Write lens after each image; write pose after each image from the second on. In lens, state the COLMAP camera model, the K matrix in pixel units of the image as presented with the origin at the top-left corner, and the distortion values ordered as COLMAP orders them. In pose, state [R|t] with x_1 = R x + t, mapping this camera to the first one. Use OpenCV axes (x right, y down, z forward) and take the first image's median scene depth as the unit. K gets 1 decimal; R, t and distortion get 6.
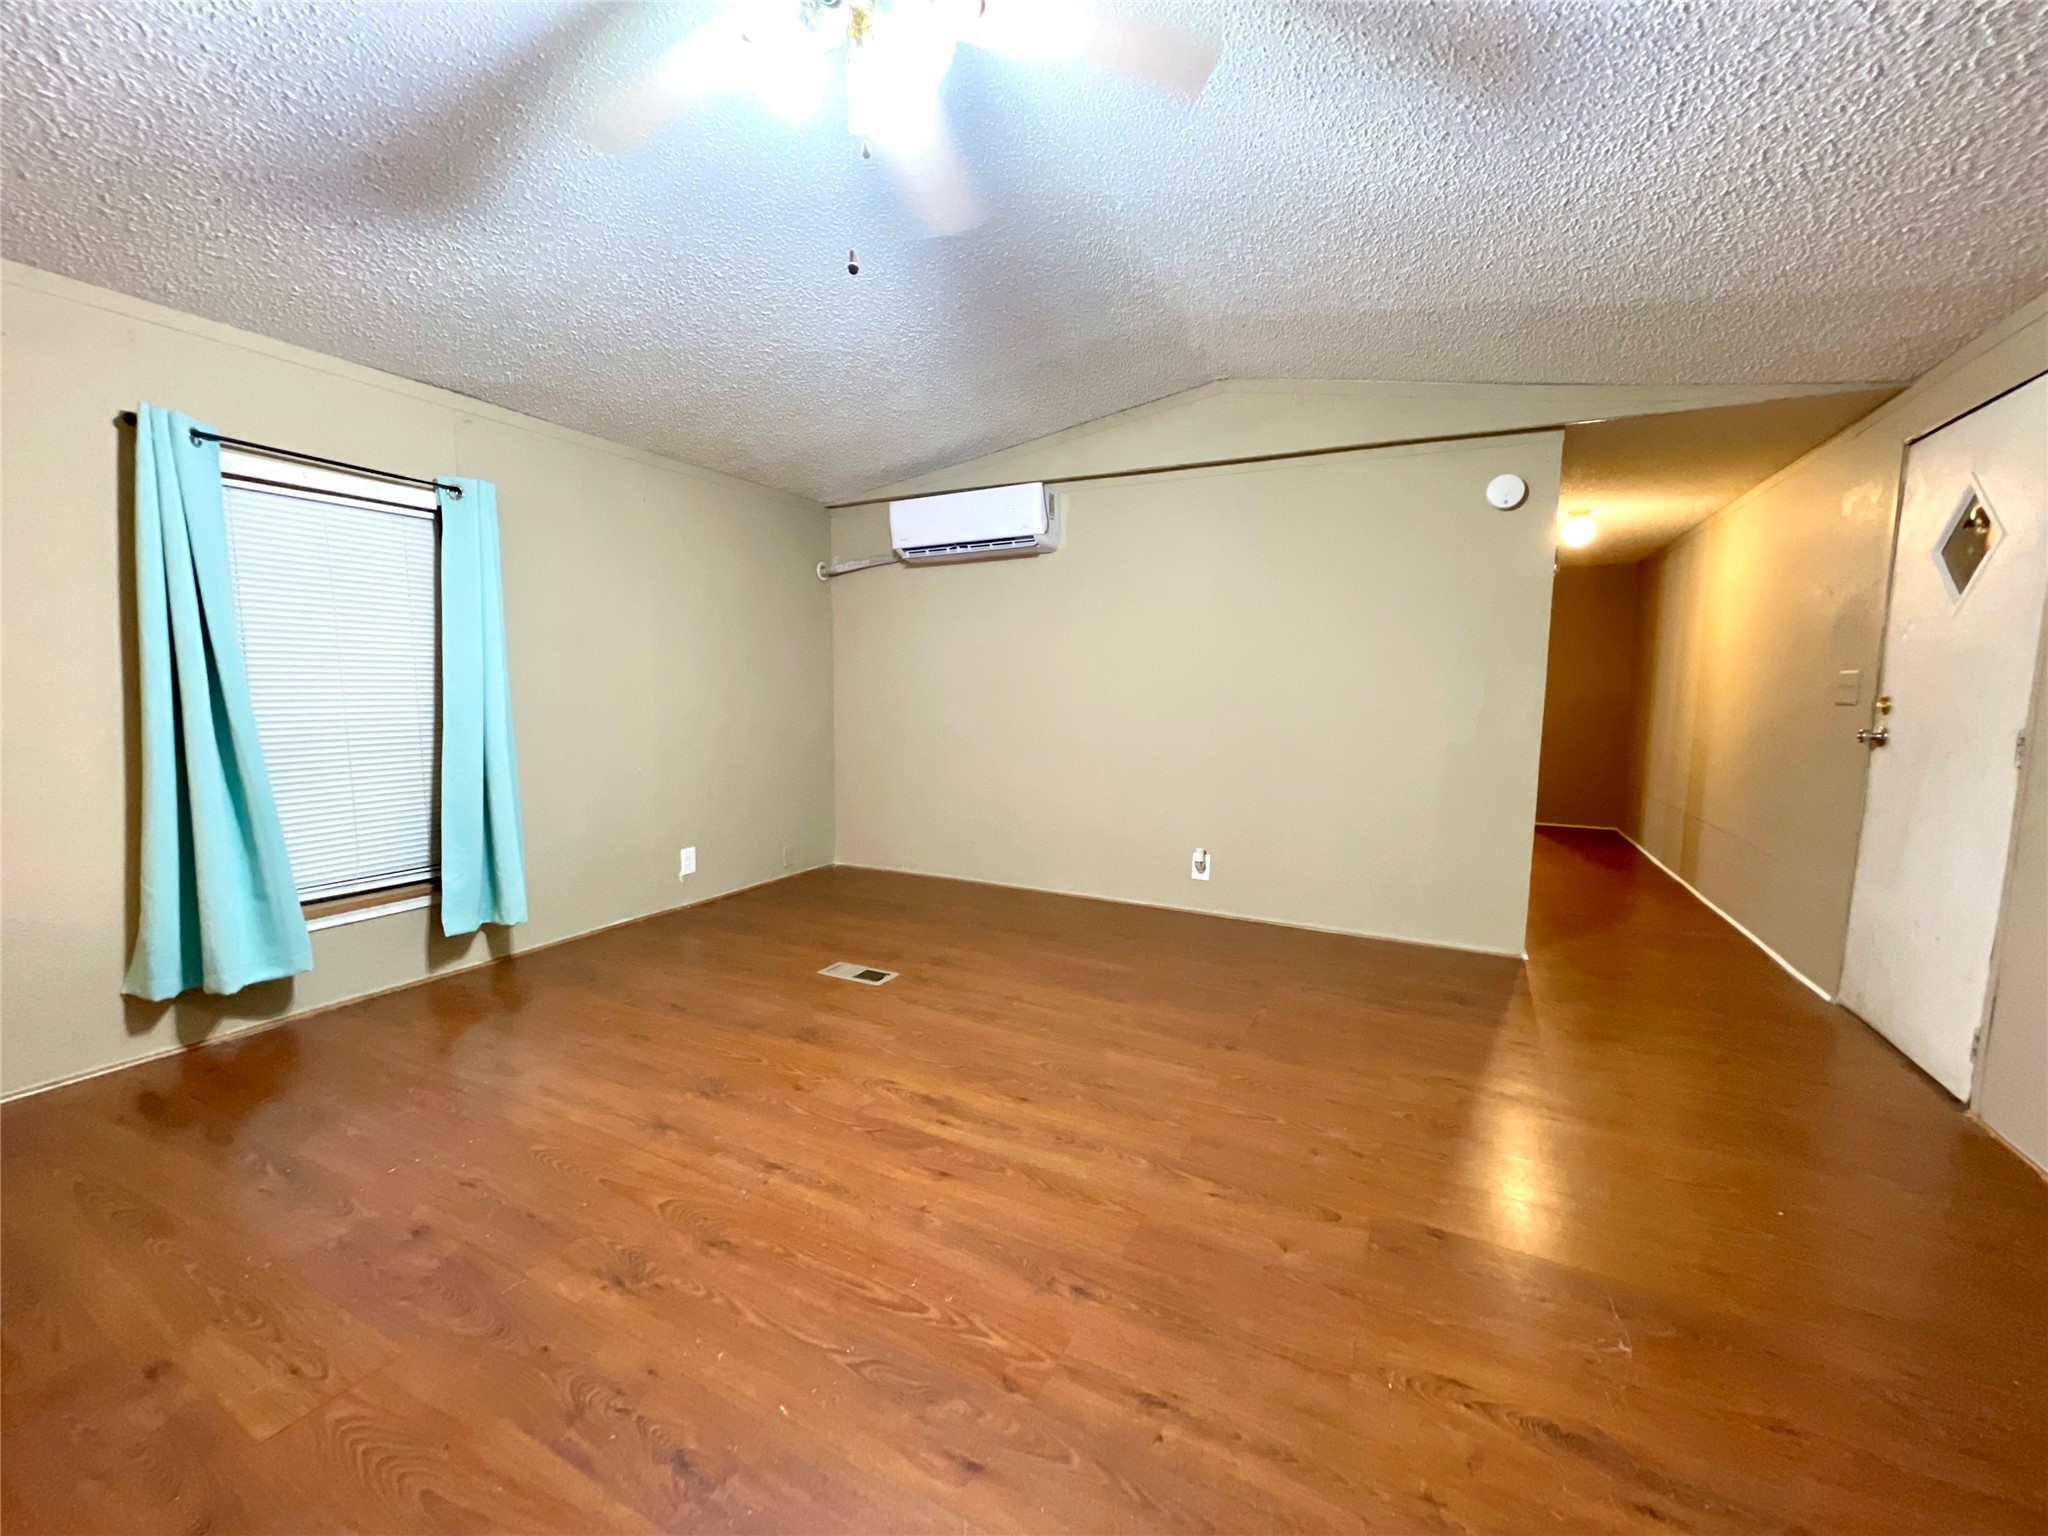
lens RADIAL K [[821.5, 0, 1027.1], [0, 821.5, 770.7], [0, 0, 1]] dist [0.003505, 0.000168]
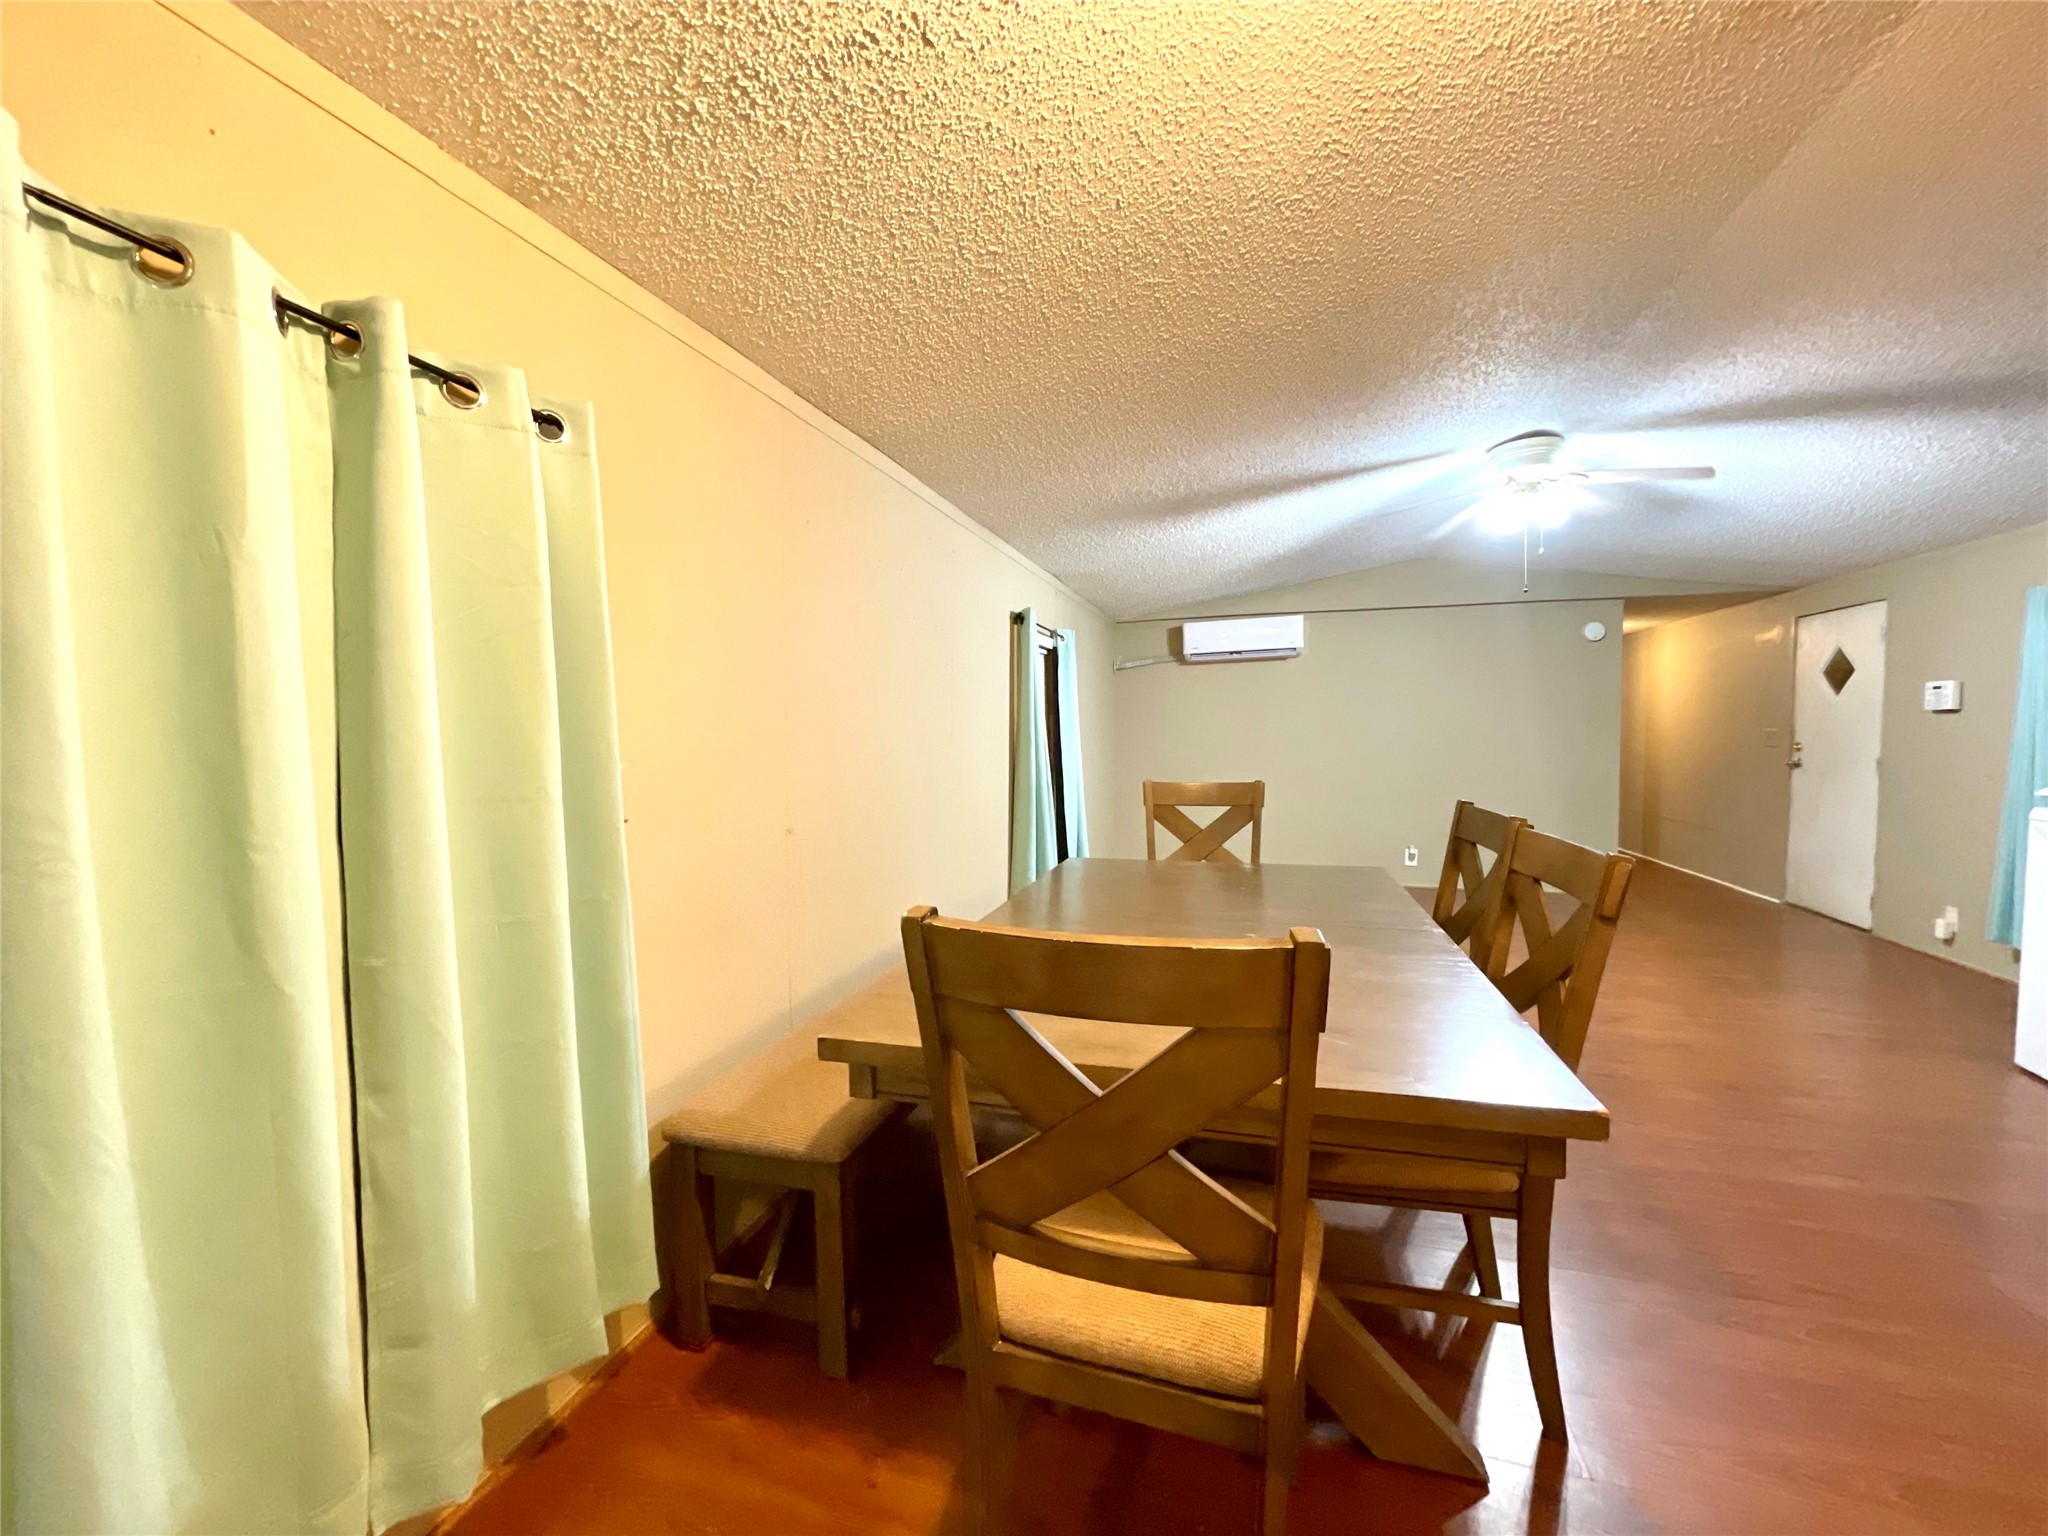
lens RADIAL K [[821.5, 0, 1016.8], [0, 821.5, 774.1], [0, 0, 1]] dist [0.003505, 0.000168]
pose [[0.983562, -0.032389, 0.177642, -0.945137], [0.041398, 0.998025, -0.047248, 0.001524], [-0.175761, 0.053825, 0.982960, -0.499435]]
